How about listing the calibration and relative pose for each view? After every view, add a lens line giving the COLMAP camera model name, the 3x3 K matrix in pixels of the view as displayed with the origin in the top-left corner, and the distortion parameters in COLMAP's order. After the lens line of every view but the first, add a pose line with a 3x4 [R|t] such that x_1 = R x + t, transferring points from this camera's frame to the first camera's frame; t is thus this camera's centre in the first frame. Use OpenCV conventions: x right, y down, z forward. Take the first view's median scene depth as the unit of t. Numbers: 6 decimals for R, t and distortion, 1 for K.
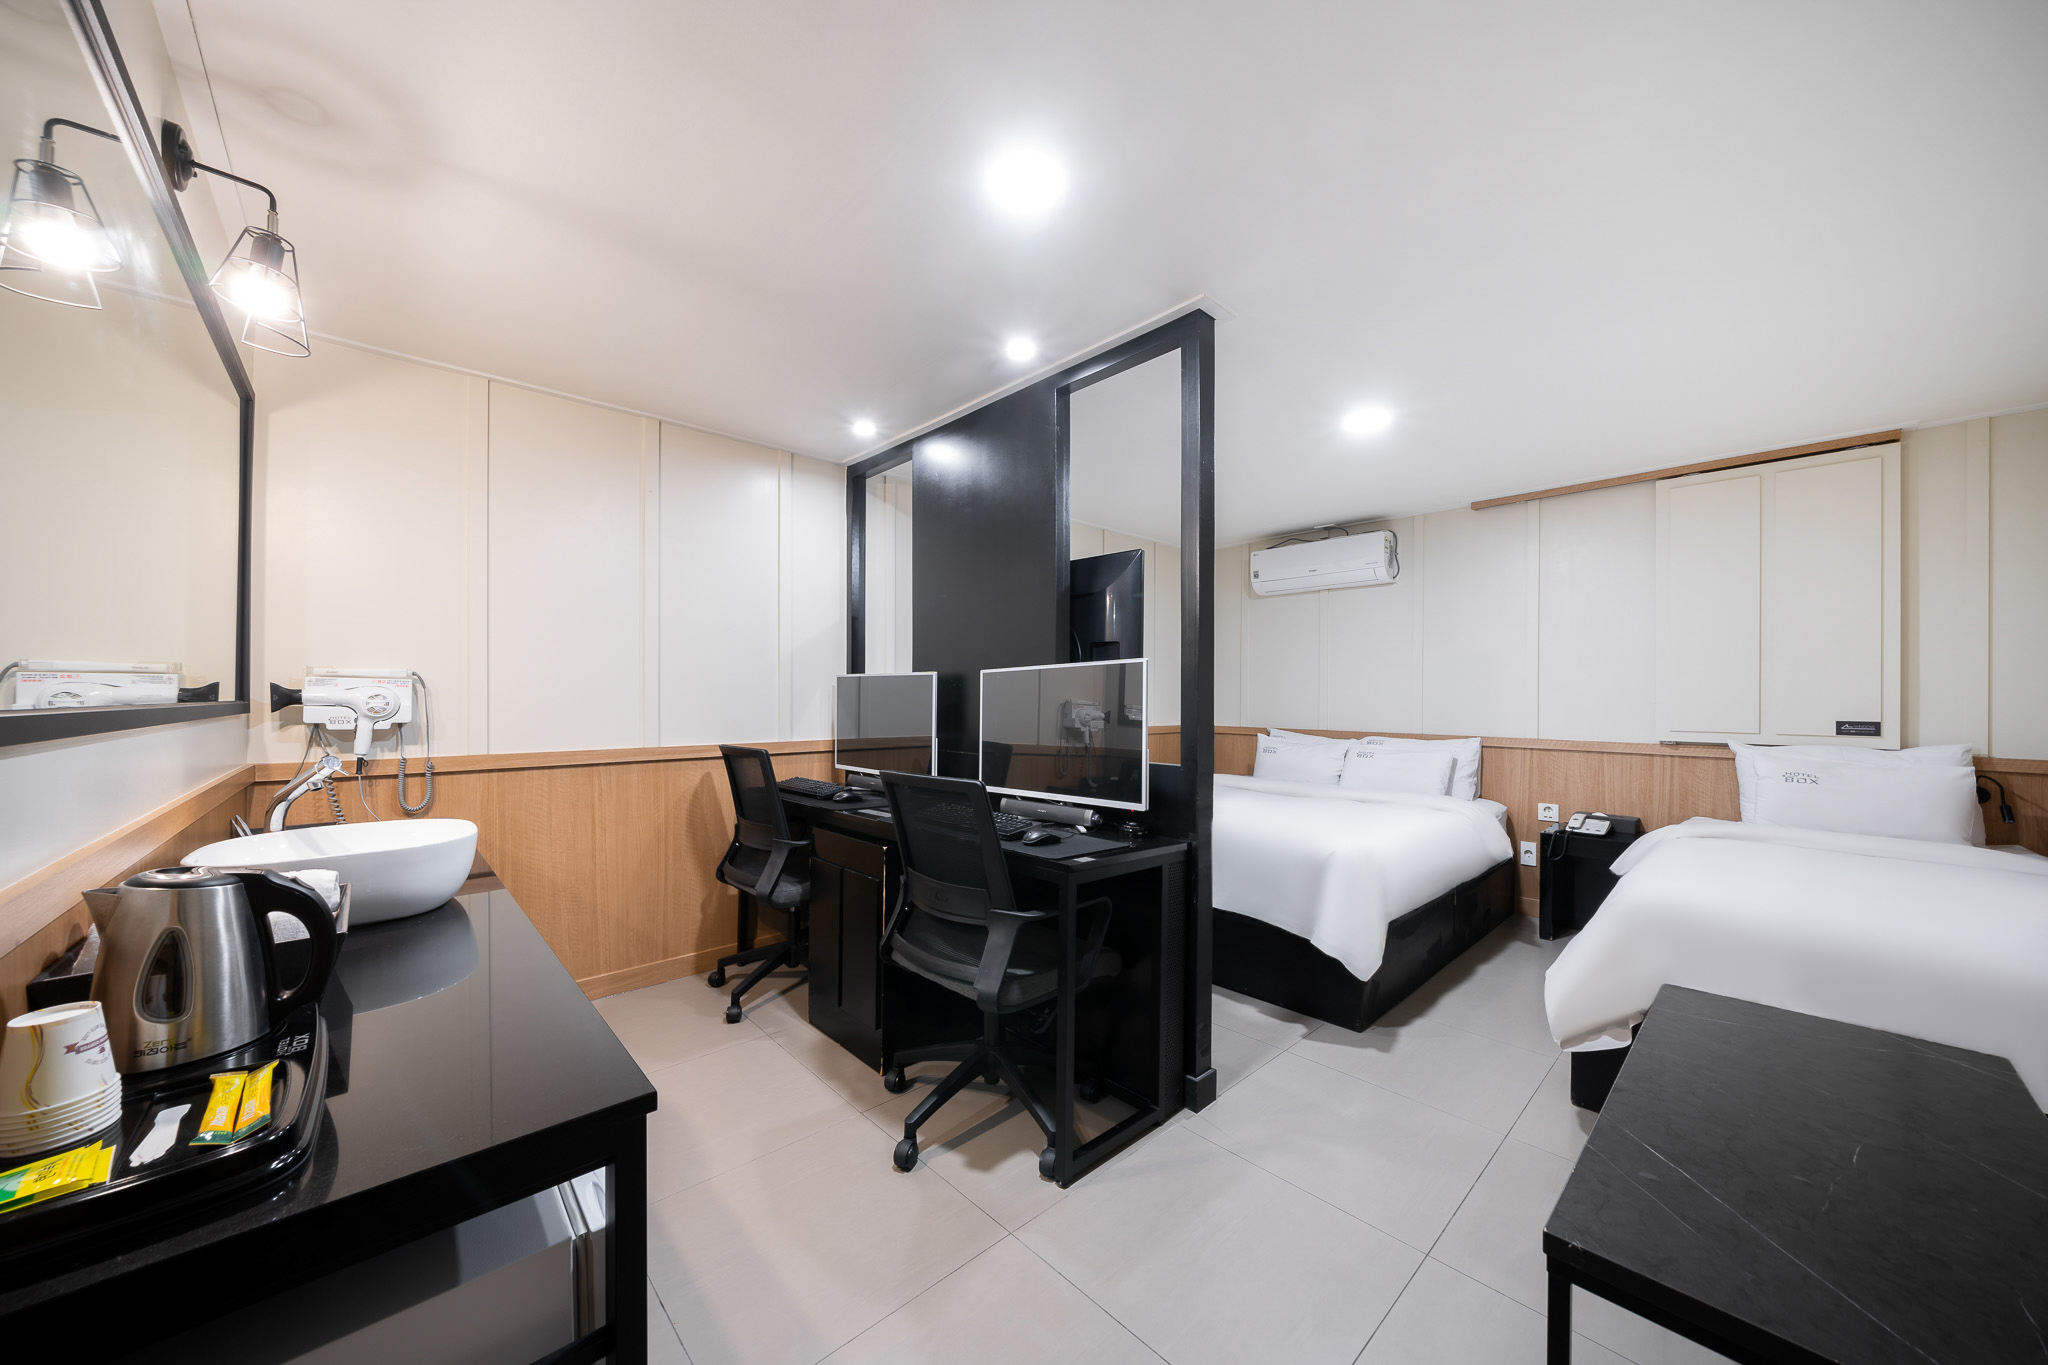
lens RADIAL K [[717.7, 0, 1036.8], [0, 717.7, 692.7], [0, 0, 1]] dist [-0.007947, 0.000626]
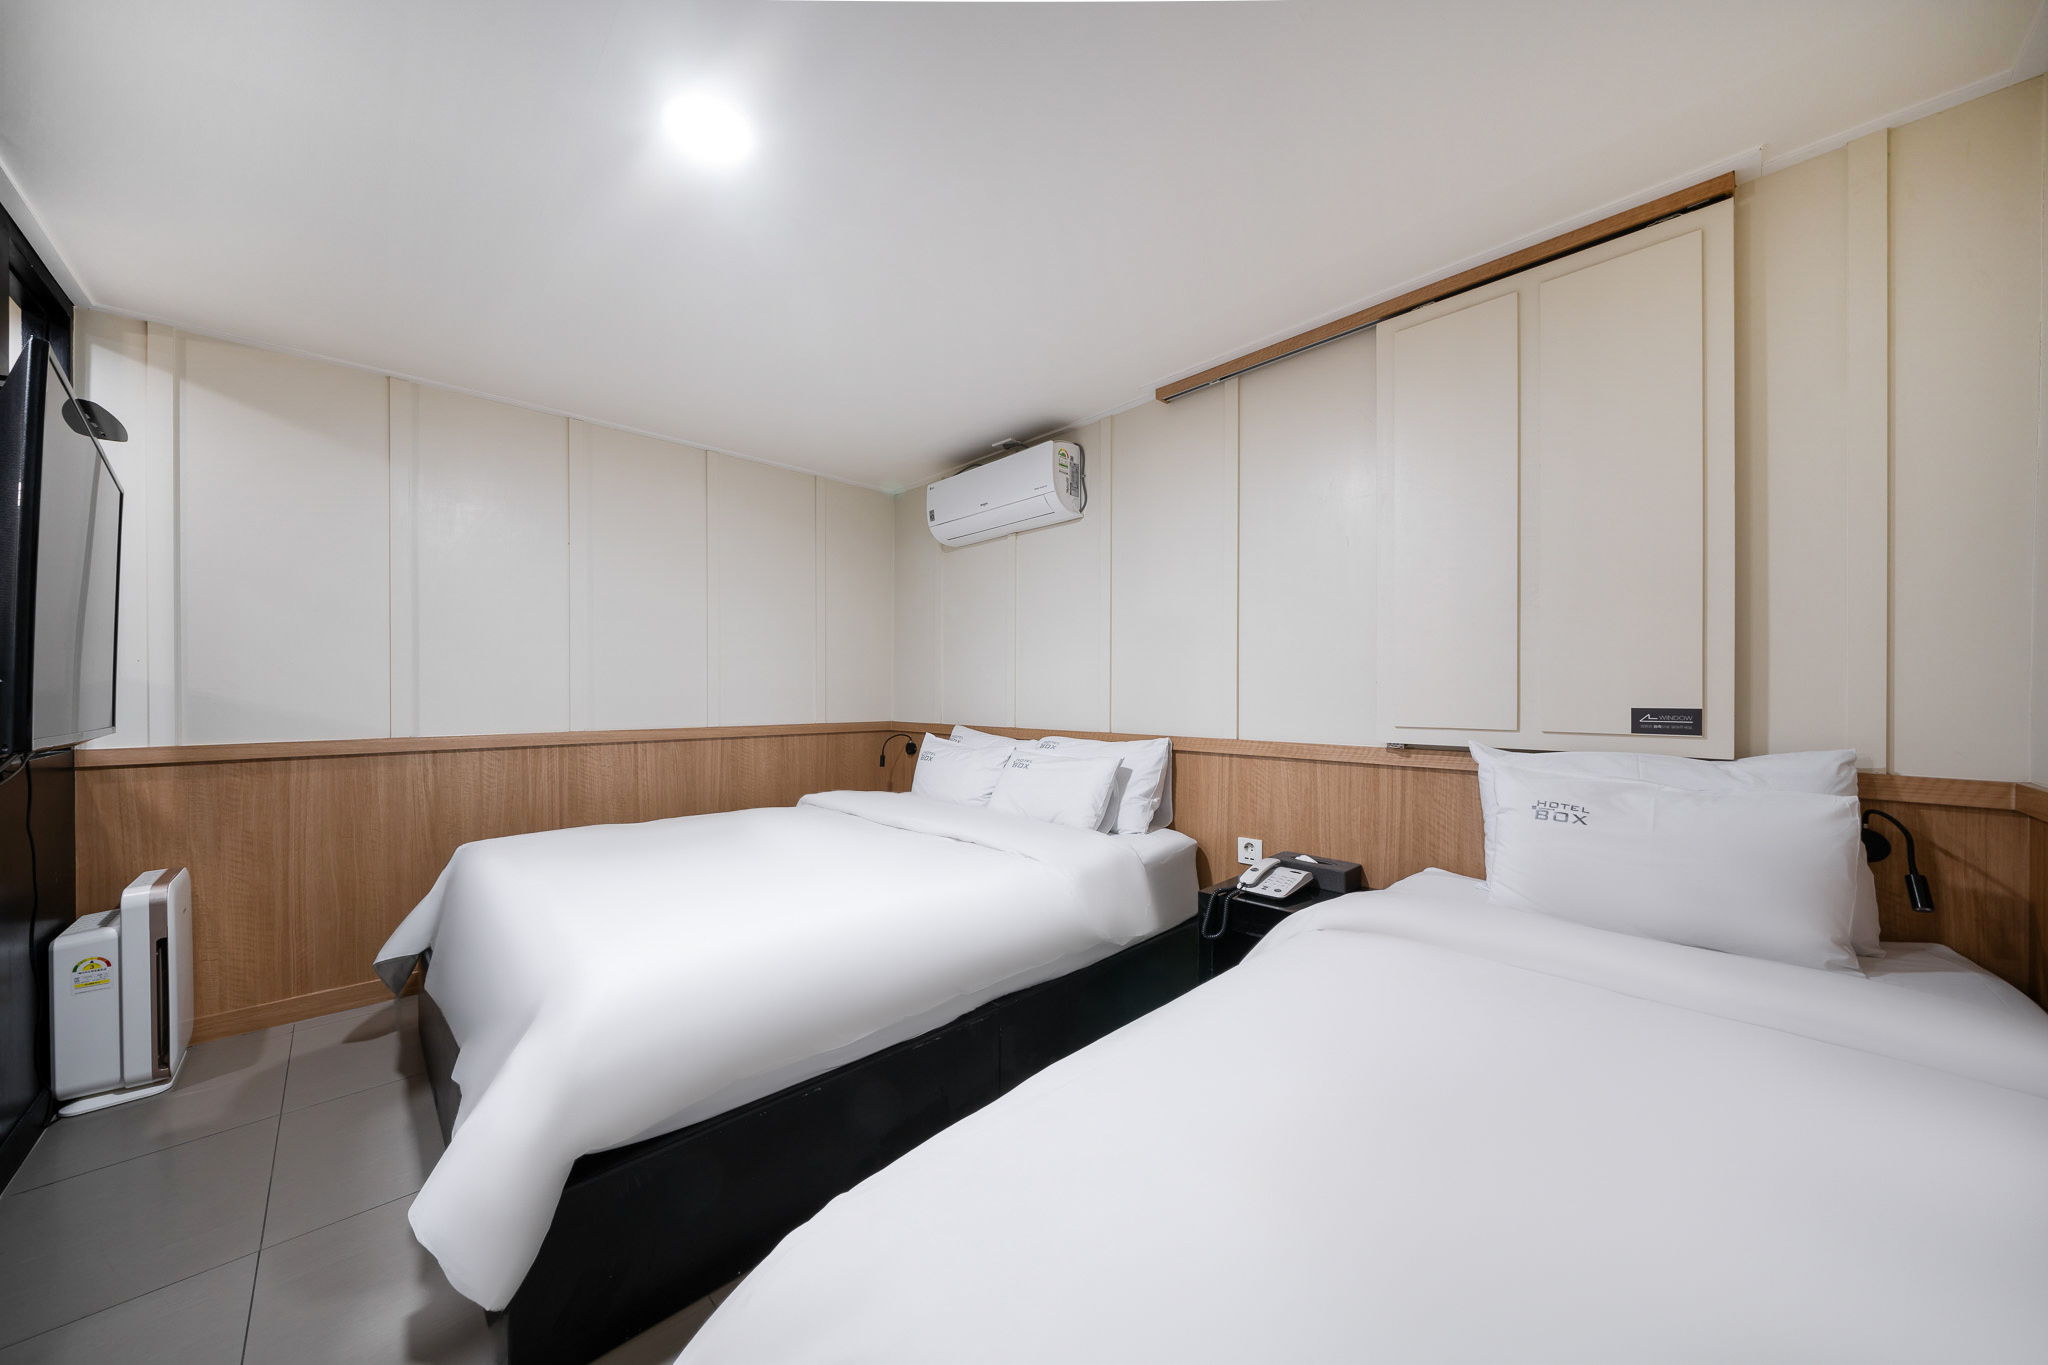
lens RADIAL K [[717.7, 0, 1013.0], [0, 717.7, 694.5], [0, 0, 1]] dist [-0.007947, 0.000626]
pose [[0.999600, -0.006514, 0.027522, 0.581693], [0.006317, 0.999954, 0.007249, 0.020336], [-0.027568, -0.007072, 0.999595, 0.420161]]
